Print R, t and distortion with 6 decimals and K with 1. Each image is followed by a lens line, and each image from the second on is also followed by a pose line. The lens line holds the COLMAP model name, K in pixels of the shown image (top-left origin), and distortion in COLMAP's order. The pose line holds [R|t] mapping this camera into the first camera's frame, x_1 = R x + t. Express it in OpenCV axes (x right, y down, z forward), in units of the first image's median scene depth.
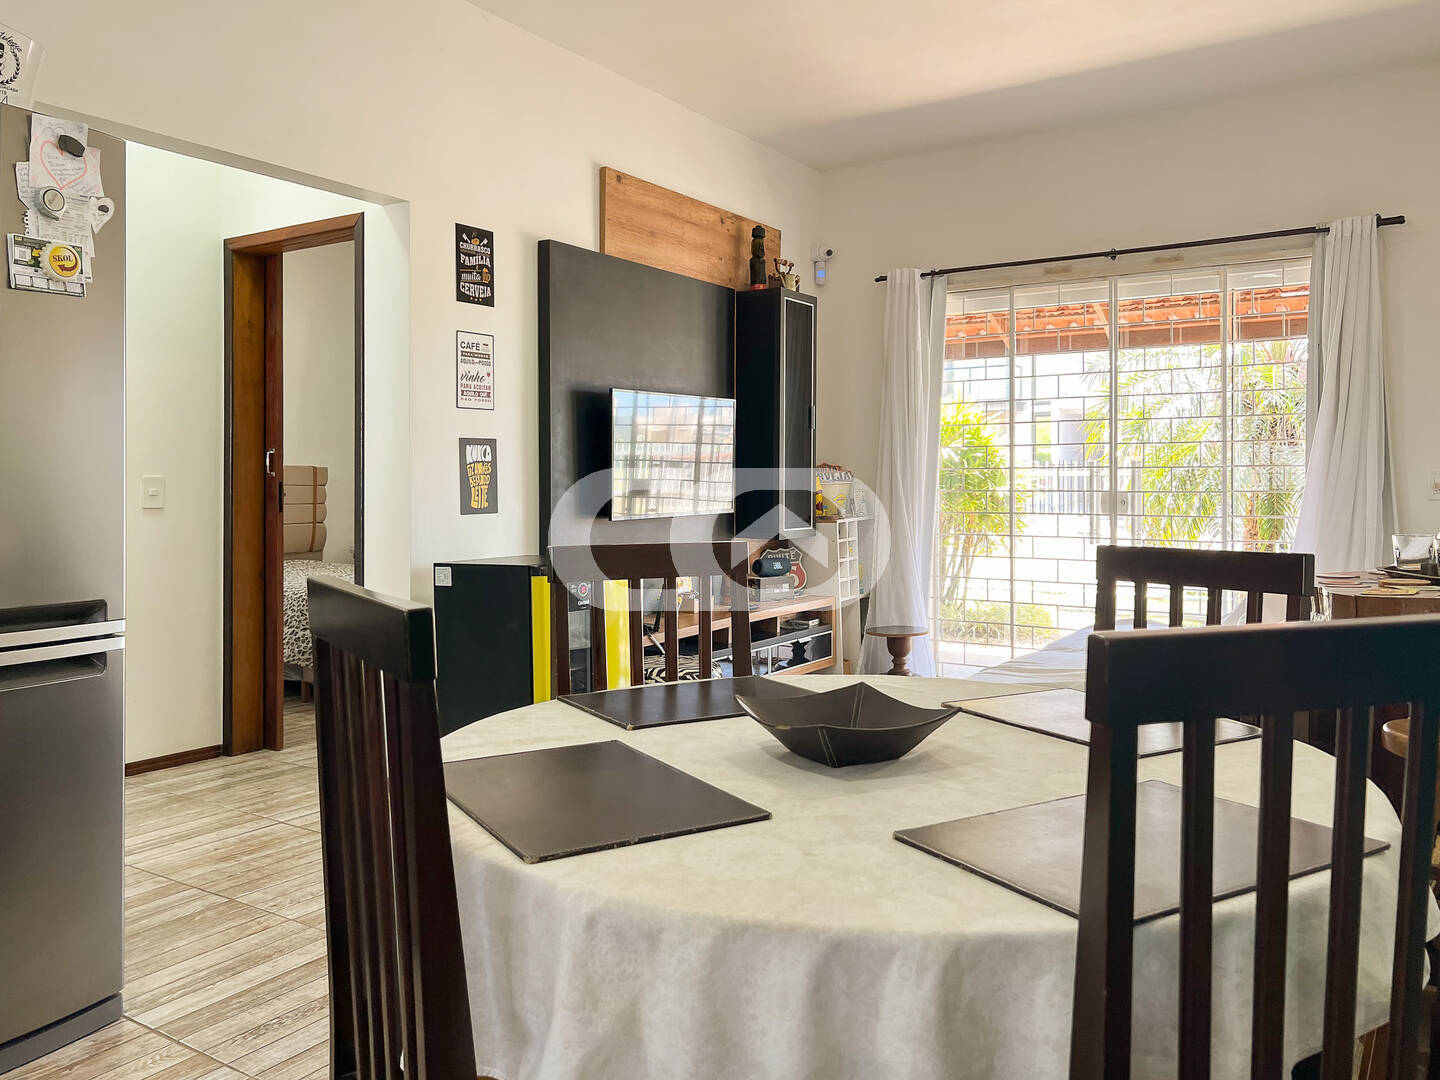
lens RADIAL K [[1194.4, 0, 803.1], [0, 1194.4, 476.2], [0, 0, 1]] dist [0.069329, -0.065423]
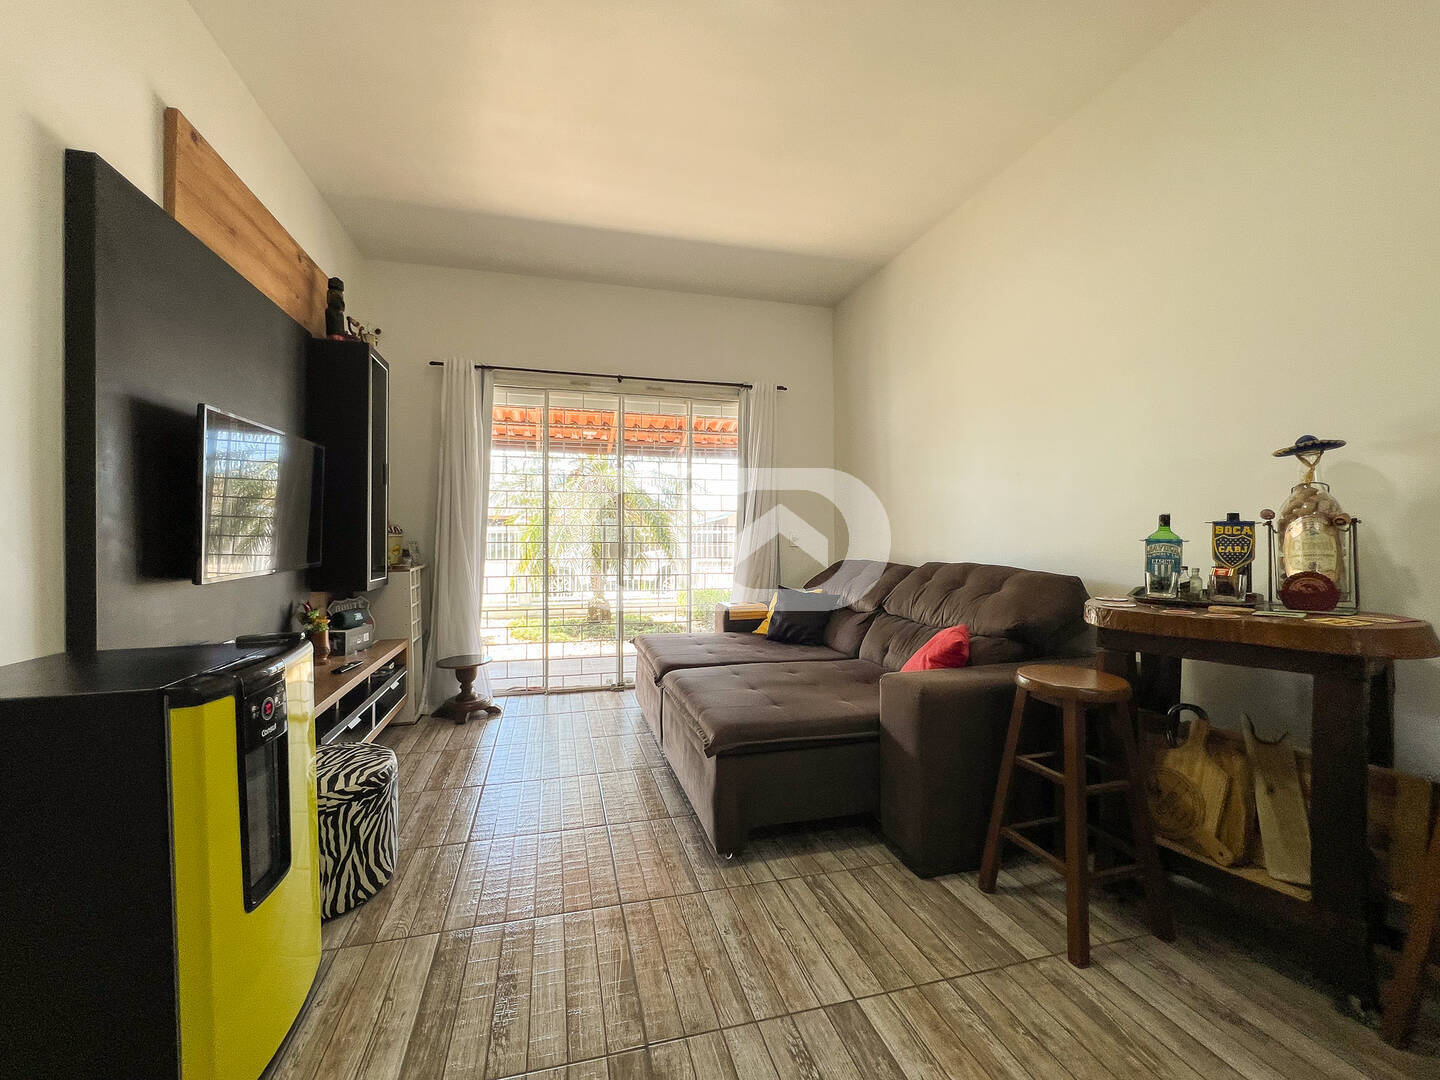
lens RADIAL K [[596.9, 0, 742.2], [0, 596.9, 538.3], [0, 0, 1]] dist [-0.001491, 0.001055]
pose [[0.695421, 0.003414, 0.718594, -0.208138], [-0.005187, 0.999987, 0.000268, 0.007037], [-0.718584, -0.003914, 0.695430, 0.547392]]
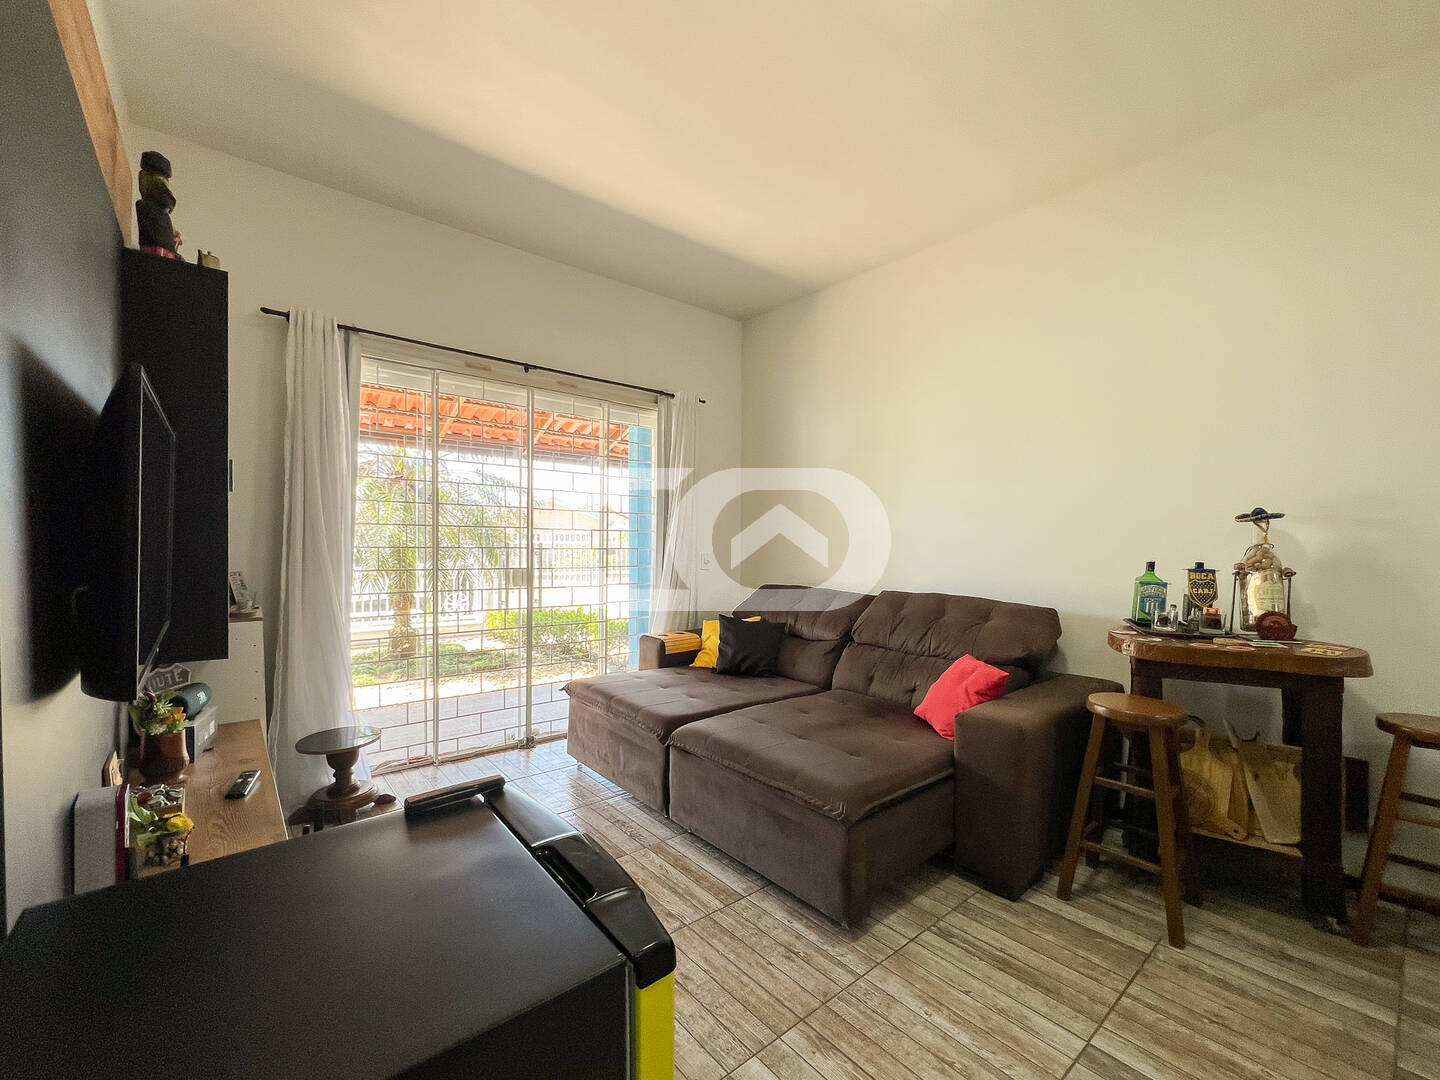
lens RADIAL K [[596.9, 0, 785.0], [0, 596.9, 563.2], [0, 0, 1]] dist [-0.001491, 0.001055]
pose [[0.315161, -0.018596, 0.948856, -0.300068], [-0.019798, 0.999462, 0.026163, -0.019415], [-0.948832, -0.027031, 0.314623, 0.785874]]
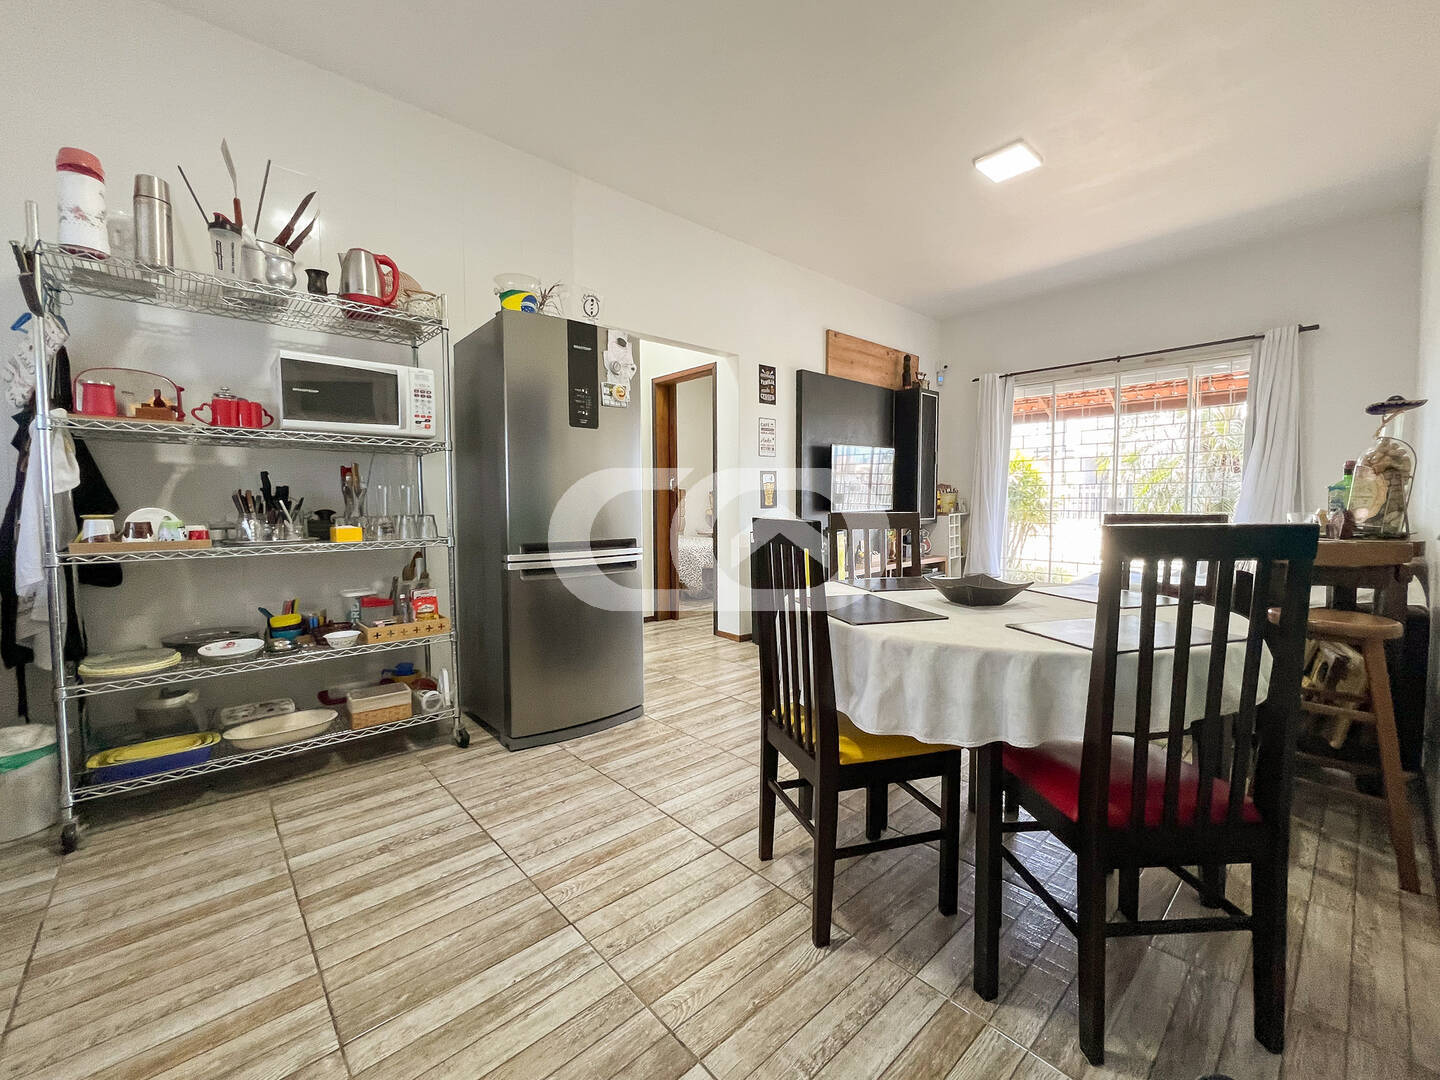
lens RADIAL K [[671.0, 0, 748.3], [0, 671.0, 541.9], [0, 0, 1]] dist [0.009399, -0.002364]
pose [[0.969971, 0.008567, -0.243069, -0.027688], [0.007414, 0.997873, 0.064758, 0.014584], [0.243107, -0.064616, 0.967845, -0.110729]]
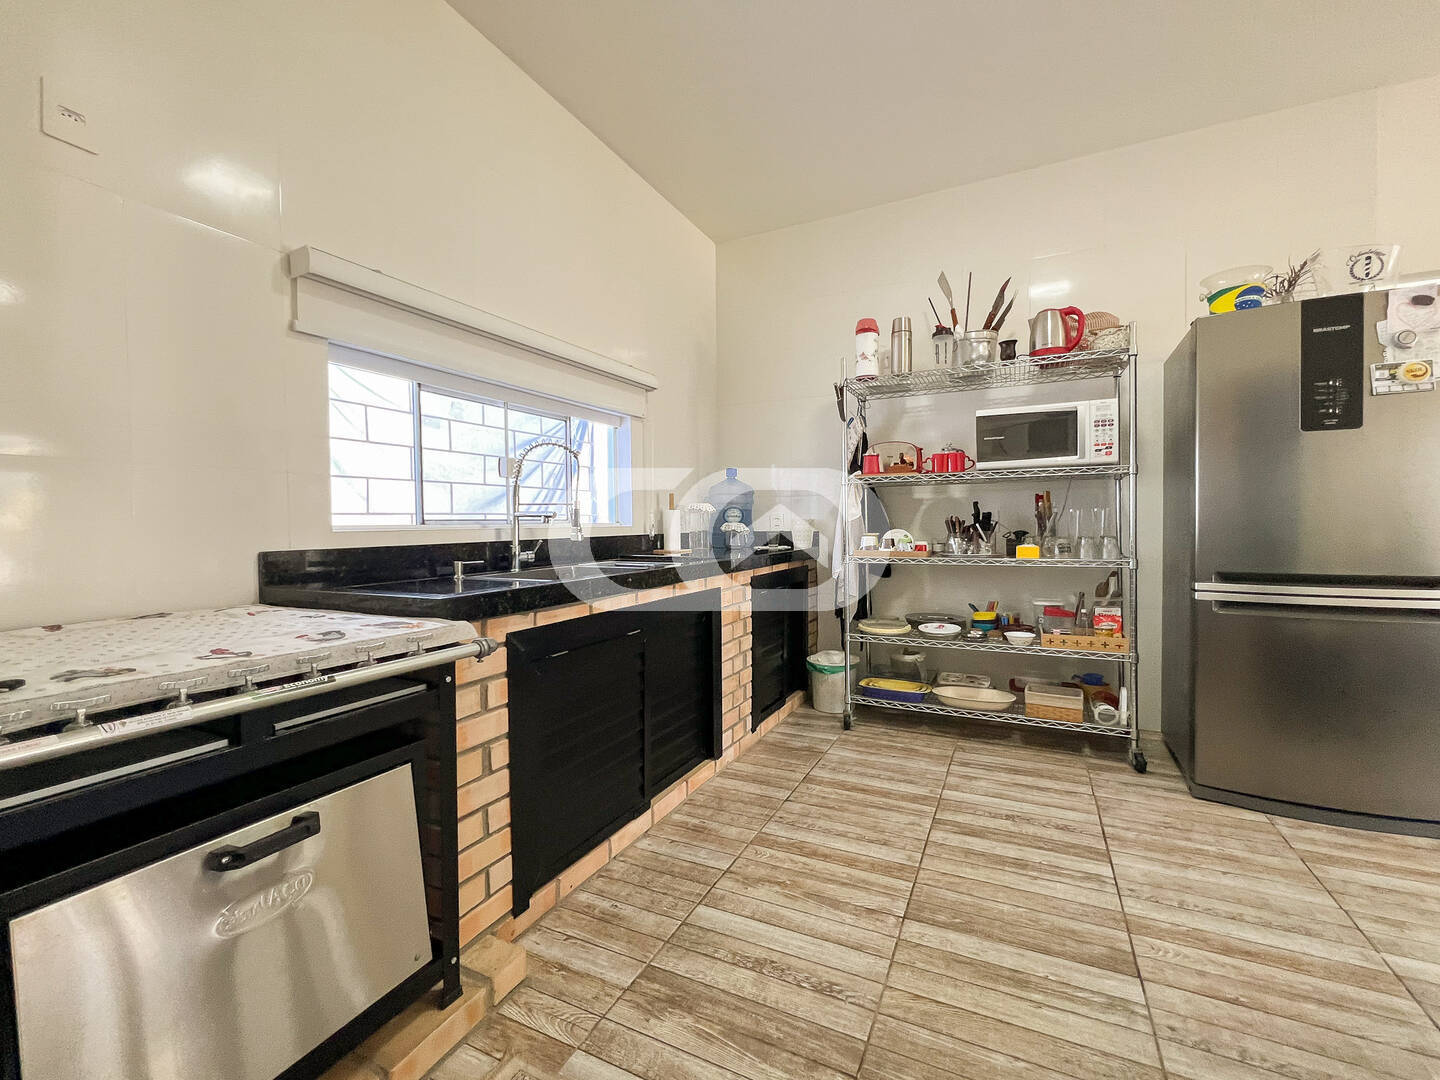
lens RADIAL K [[596.9, 0, 657.1], [0, 596.9, 539.9], [0, 0, 1]] dist [-0.001491, 0.001055]
pose [[0.051638, 0.027943, -0.998275, 0.086802], [0.017251, 0.999434, 0.028868, 0.006673], [0.998517, -0.018712, 0.051127, -0.046535]]
